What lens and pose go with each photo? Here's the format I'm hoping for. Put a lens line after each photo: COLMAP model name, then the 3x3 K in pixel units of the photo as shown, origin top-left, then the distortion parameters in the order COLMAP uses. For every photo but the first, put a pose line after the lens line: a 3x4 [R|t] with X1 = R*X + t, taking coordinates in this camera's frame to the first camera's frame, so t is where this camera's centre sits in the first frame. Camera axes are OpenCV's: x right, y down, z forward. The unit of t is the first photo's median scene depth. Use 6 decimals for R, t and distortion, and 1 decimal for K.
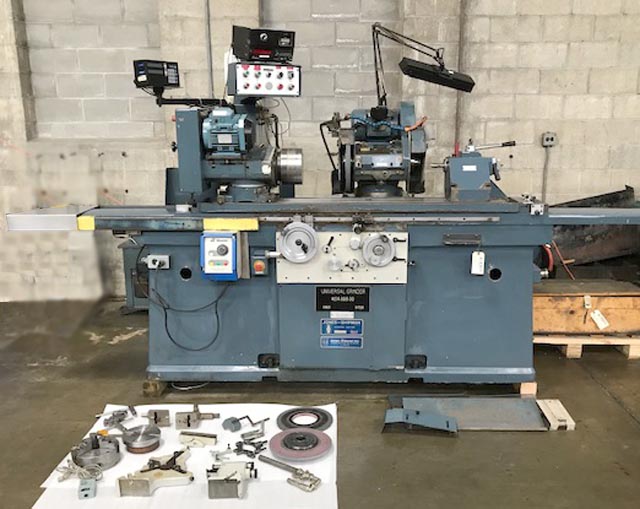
lens RADIAL K [[631.6, 0, 319.4], [0, 631.6, 290.1], [0, 0, 1]] dist [0.012006, -0.014663]
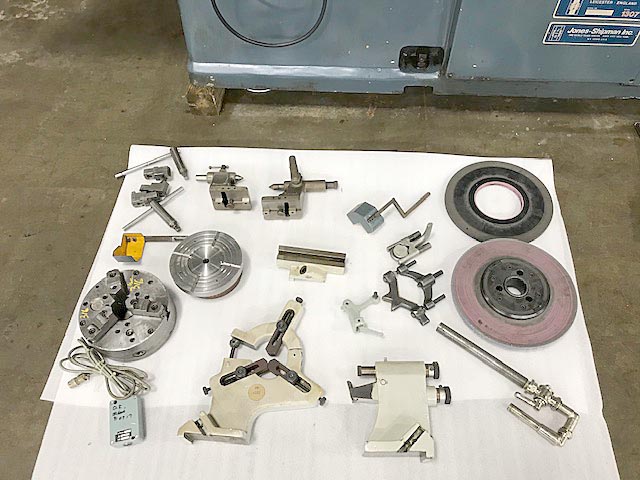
lens RADIAL K [[522.5, 0, 329.9], [0, 522.5, 239.9], [0, 0, 1]] dist [0.031629, -0.004591]
pose [[0.999423, 0.014589, -0.030661, -0.154545], [0.009949, 0.737549, 0.675220, -0.075959], [0.032464, -0.675136, 0.736979, 0.649446]]
